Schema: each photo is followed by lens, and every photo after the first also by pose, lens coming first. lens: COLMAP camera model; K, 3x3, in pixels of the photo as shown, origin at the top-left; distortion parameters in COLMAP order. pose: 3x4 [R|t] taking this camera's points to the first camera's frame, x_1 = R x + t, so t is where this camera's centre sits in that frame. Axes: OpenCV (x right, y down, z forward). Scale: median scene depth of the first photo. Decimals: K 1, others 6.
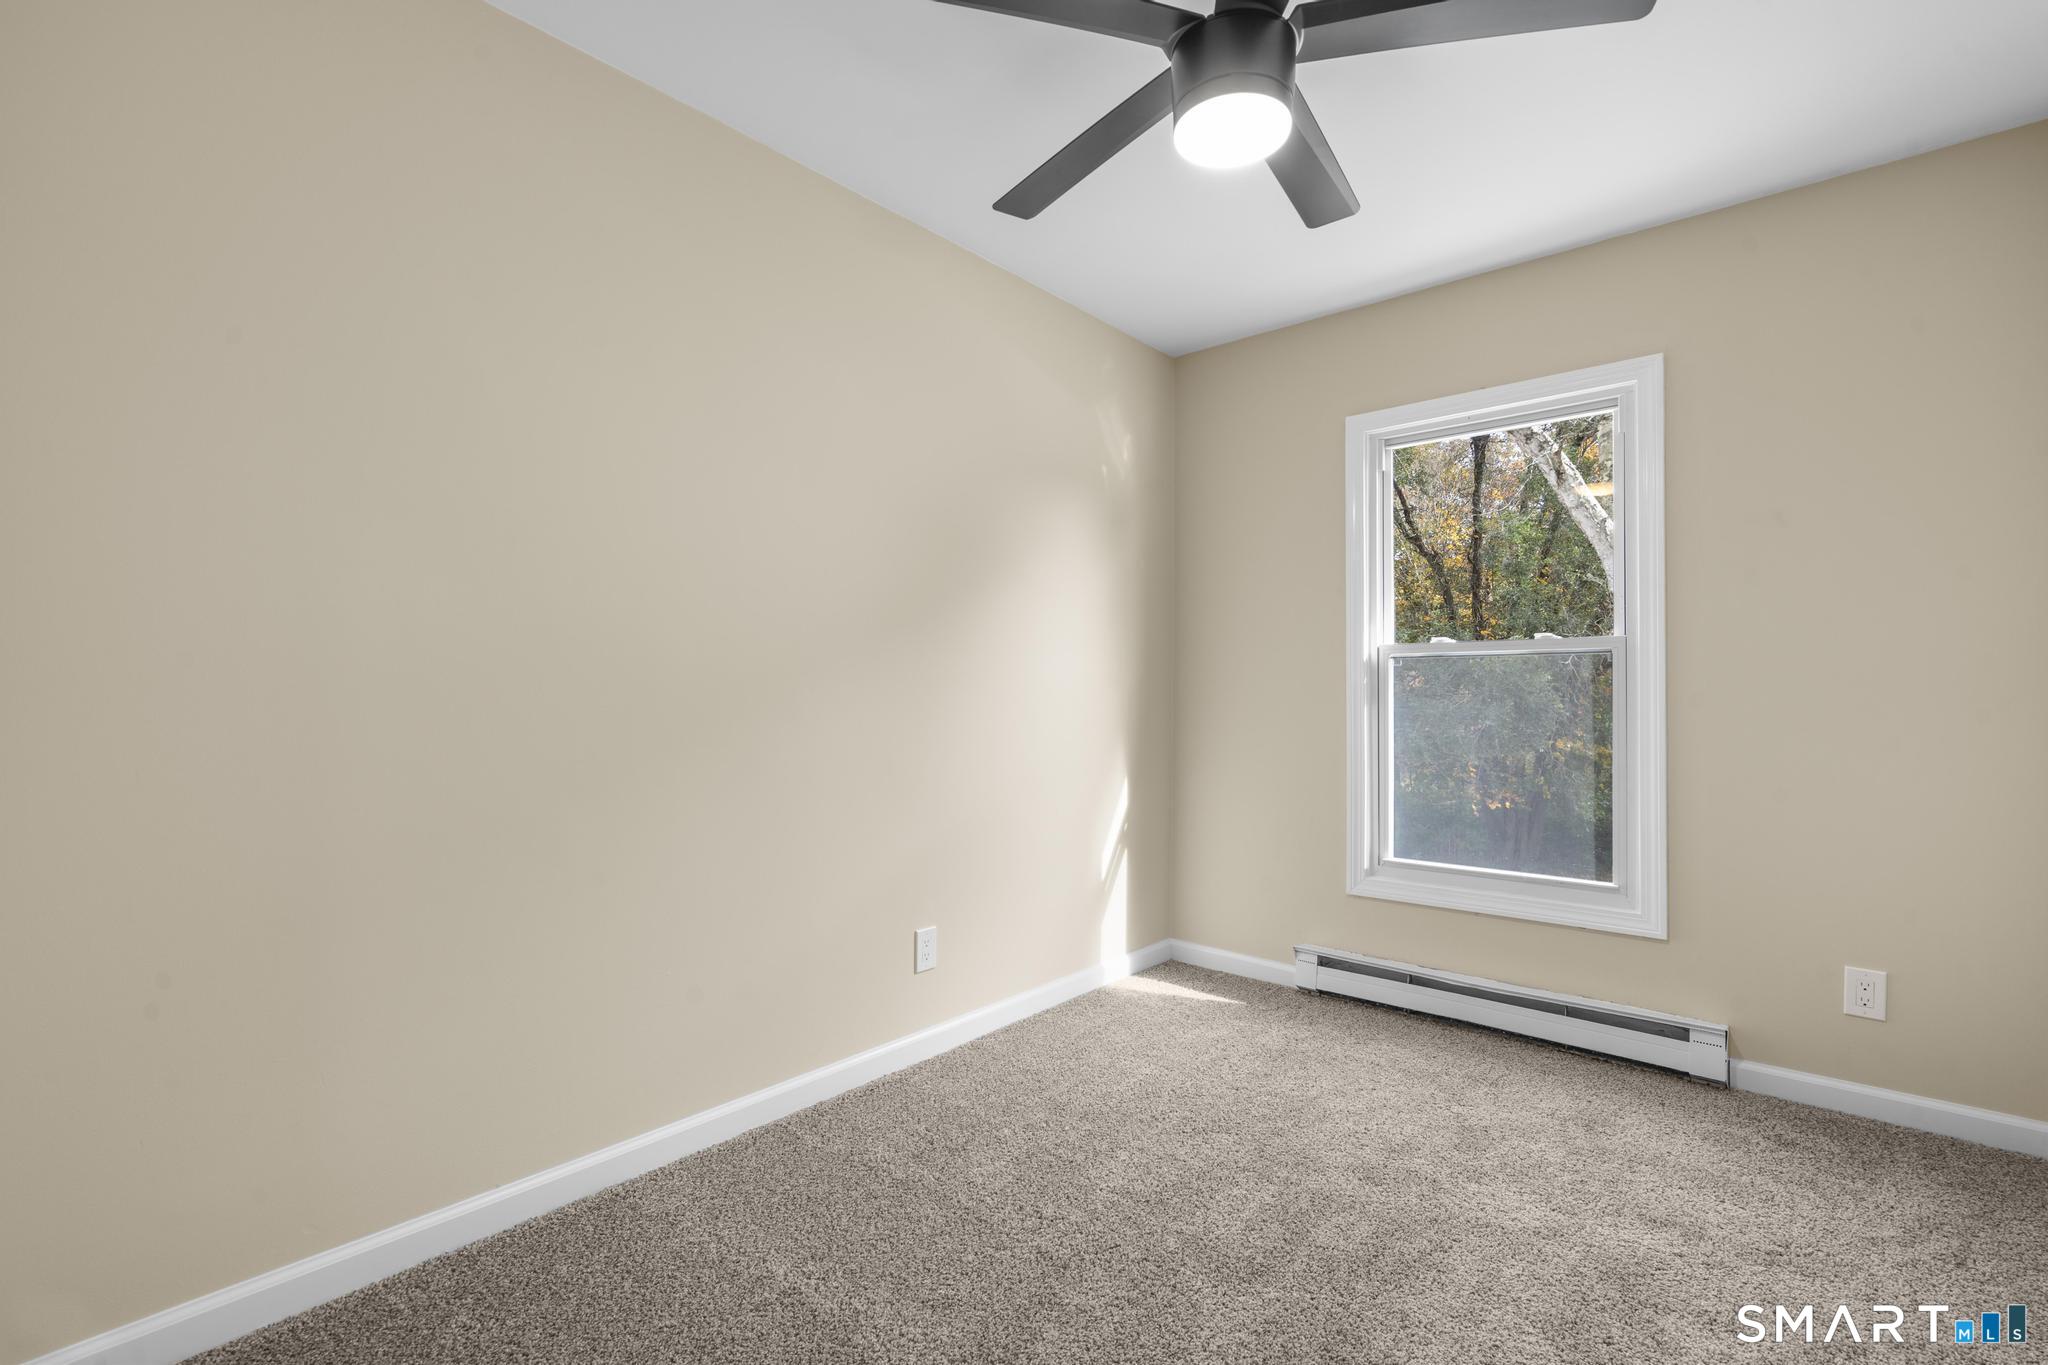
lens RADIAL K [[918.4, 0, 1023.1], [0, 918.4, 689.3], [0, 0, 1]] dist [-0.008204, 0.003875]
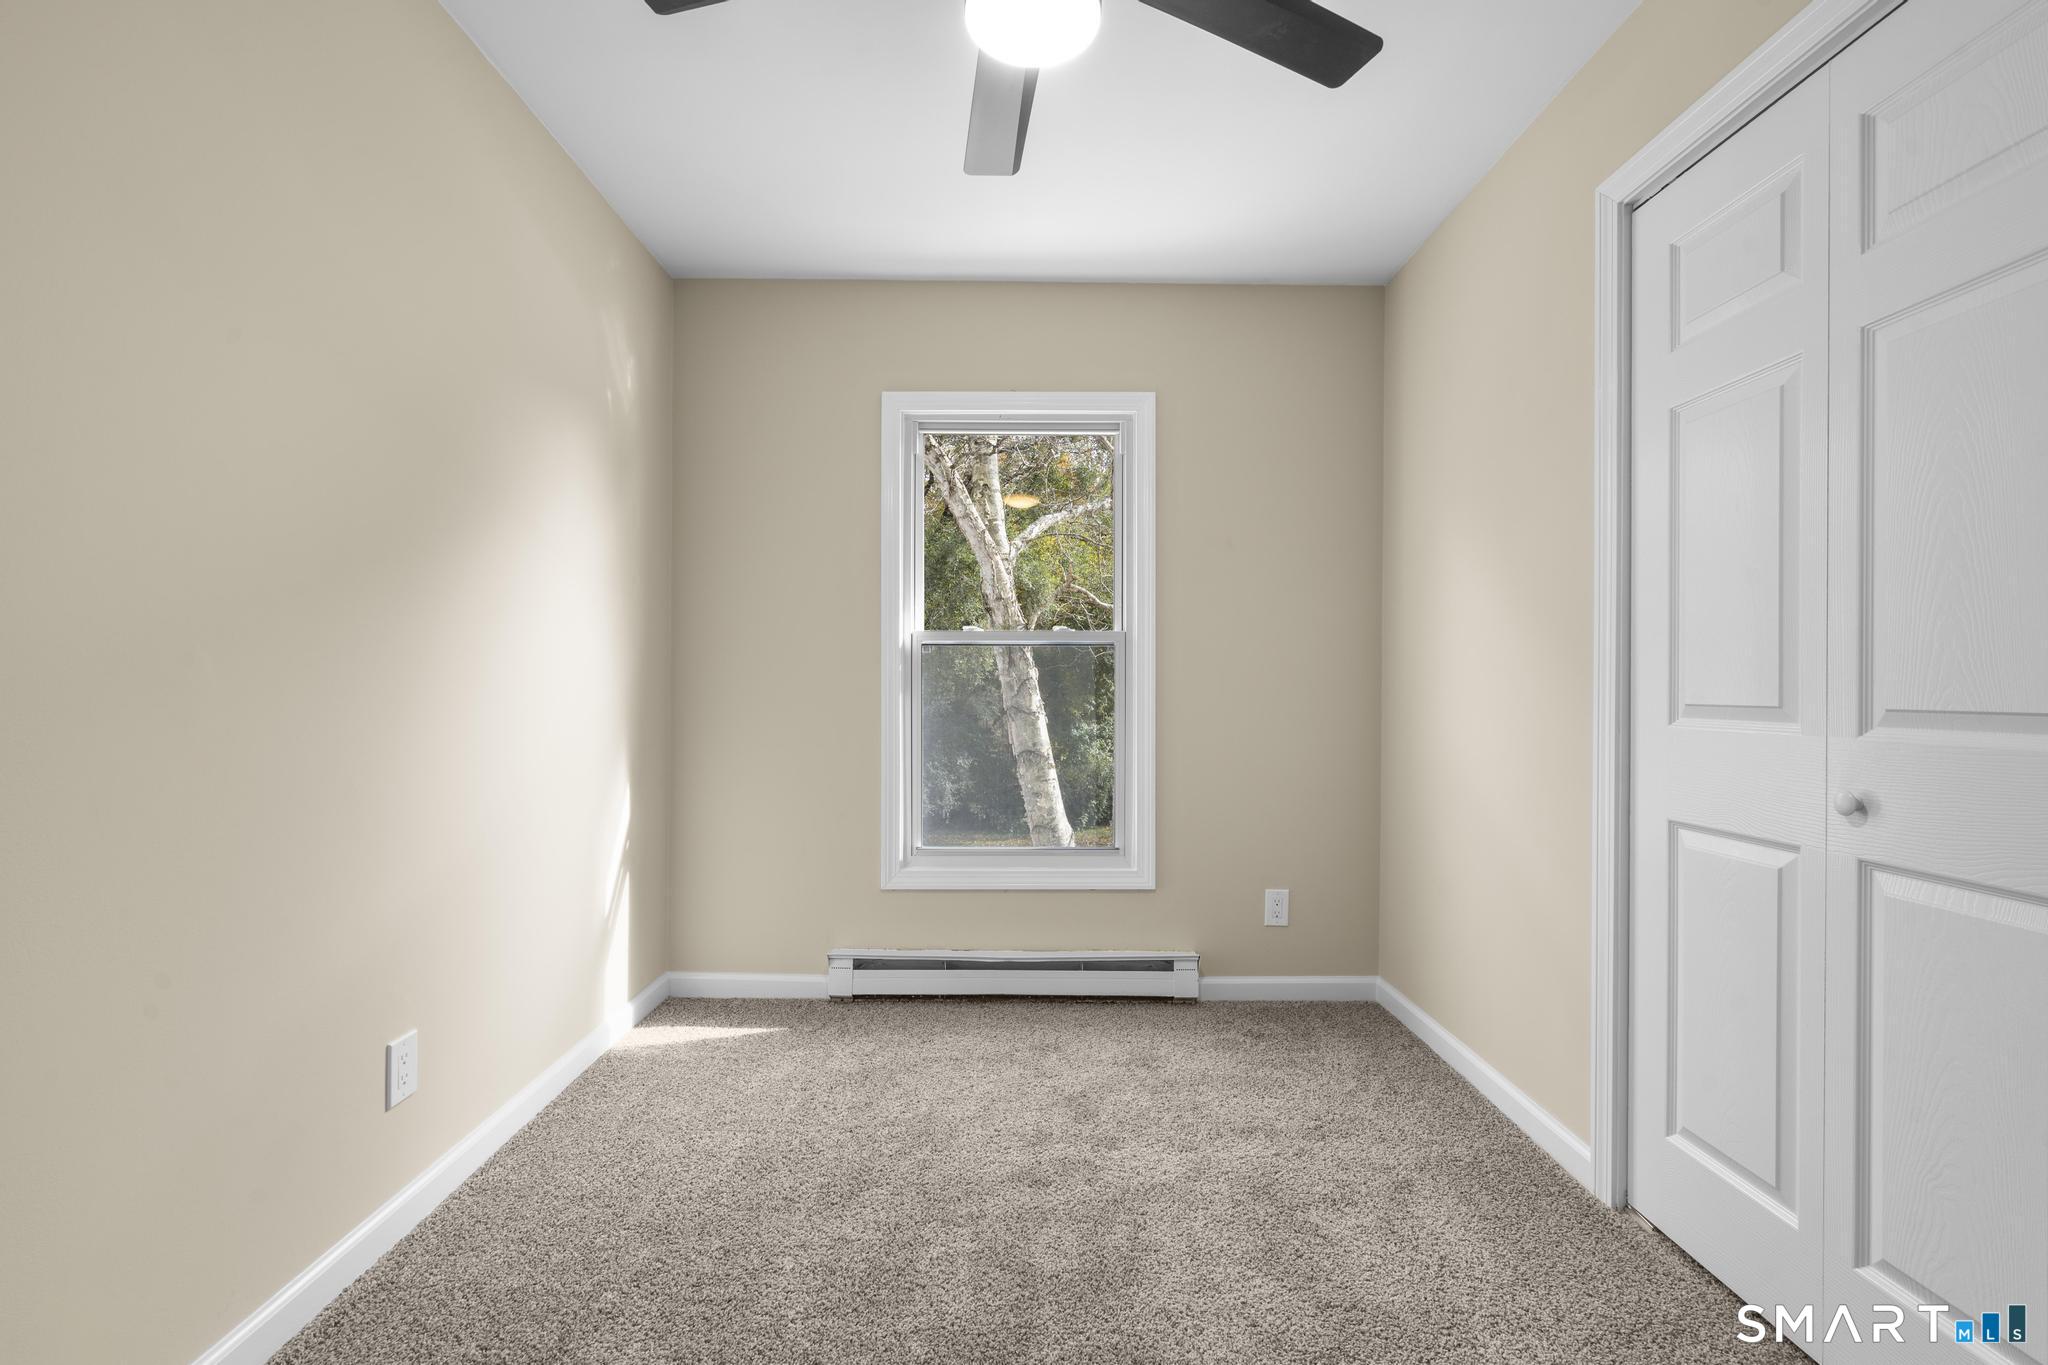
lens RADIAL K [[918.4, 0, 1039.4], [0, 918.4, 687.6], [0, 0, 1]] dist [-0.008204, 0.003875]
pose [[0.748823, -0.001740, 0.662768, -0.192188], [-0.005550, 0.999945, 0.008896, 0.002704], [-0.662747, -0.010339, 0.748772, 0.205898]]
